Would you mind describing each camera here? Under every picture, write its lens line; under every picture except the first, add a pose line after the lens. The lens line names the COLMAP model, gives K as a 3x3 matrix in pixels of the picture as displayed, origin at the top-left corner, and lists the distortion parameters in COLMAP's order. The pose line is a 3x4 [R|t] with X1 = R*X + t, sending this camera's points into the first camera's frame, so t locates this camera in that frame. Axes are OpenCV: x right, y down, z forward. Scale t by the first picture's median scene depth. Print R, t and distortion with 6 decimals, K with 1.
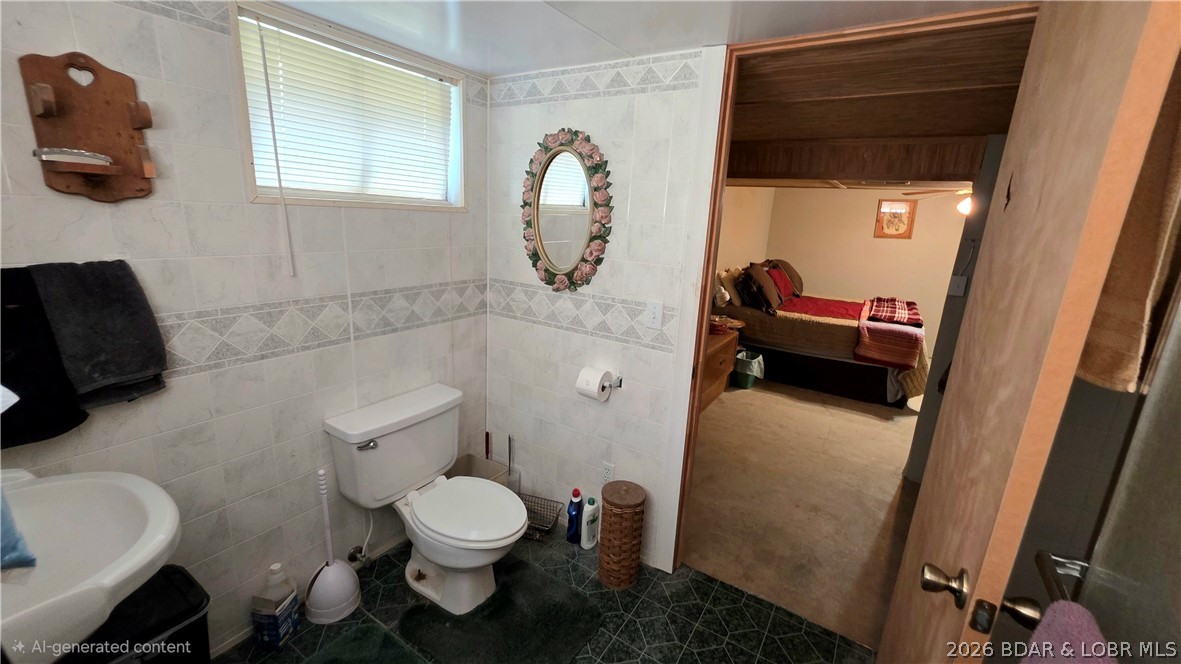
lens RADIAL K [[475.5, 0, 586.7], [0, 475.5, 337.2], [0, 0, 1]] dist [-0.003461, -0.000233]
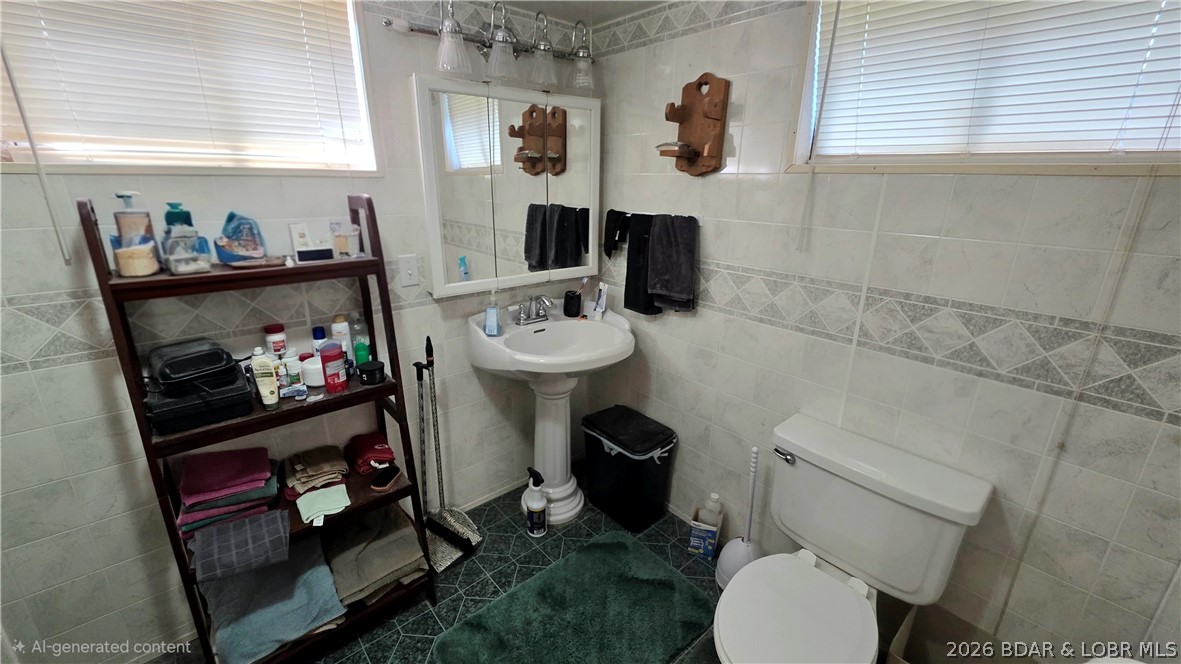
lens RADIAL K [[475.5, 0, 585.6], [0, 475.5, 325.9], [0, 0, 1]] dist [-0.003461, -0.000233]
pose [[-0.276480, 0.251047, -0.927650, 0.371155], [-0.252990, 0.912215, 0.322272, -0.169239], [0.927122, 0.323788, -0.188696, 0.750402]]
